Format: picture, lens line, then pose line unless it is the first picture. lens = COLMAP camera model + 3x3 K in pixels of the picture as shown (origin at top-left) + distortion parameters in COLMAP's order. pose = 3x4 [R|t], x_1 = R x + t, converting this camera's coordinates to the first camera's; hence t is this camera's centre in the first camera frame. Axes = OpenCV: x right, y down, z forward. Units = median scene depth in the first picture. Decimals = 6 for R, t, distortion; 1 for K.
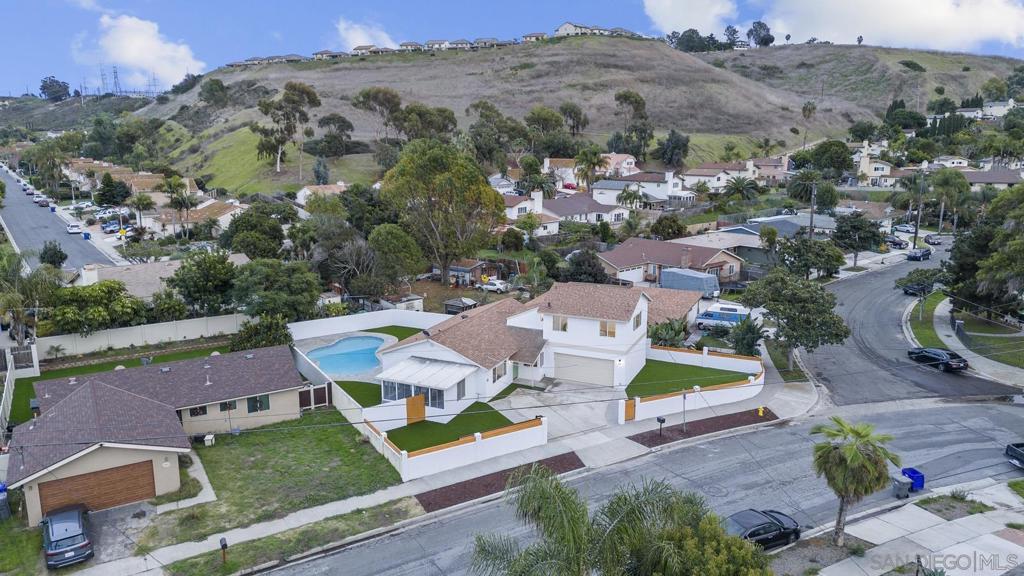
lens RADIAL K [[716.4, 0, 512.0], [0, 716.4, 288.0], [0, 0, 1]] dist [0.061891, -0.058295]
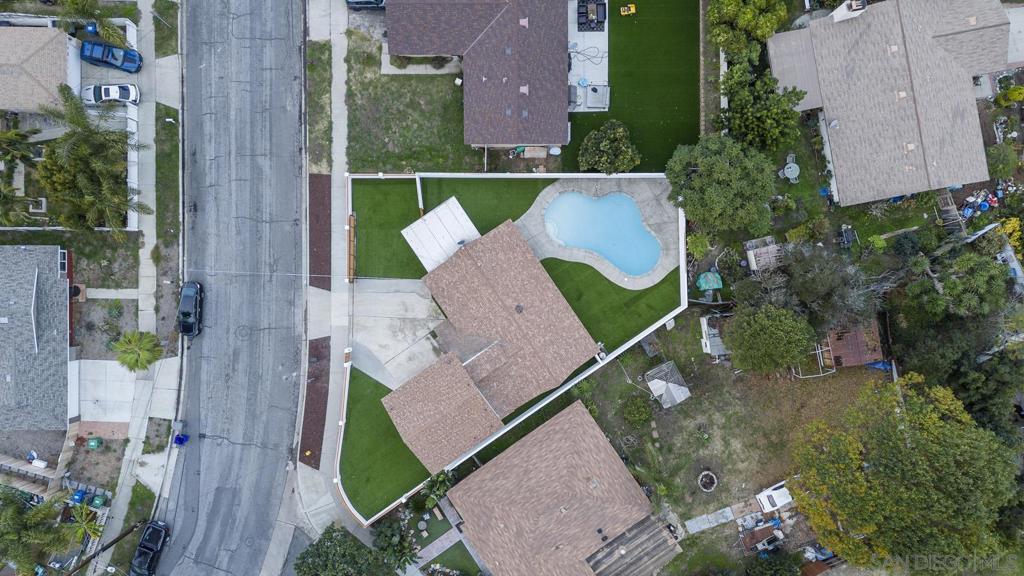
lens RADIAL K [[716.4, 0, 512.0], [0, 716.4, 288.0], [0, 0, 1]] dist [0.061891, -0.058295]
pose [[-0.526014, 0.850454, -0.006152, -0.030159], [-0.187698, -0.109032, 0.976156, -0.359971], [0.829505, 0.514626, 0.216981, 0.275029]]
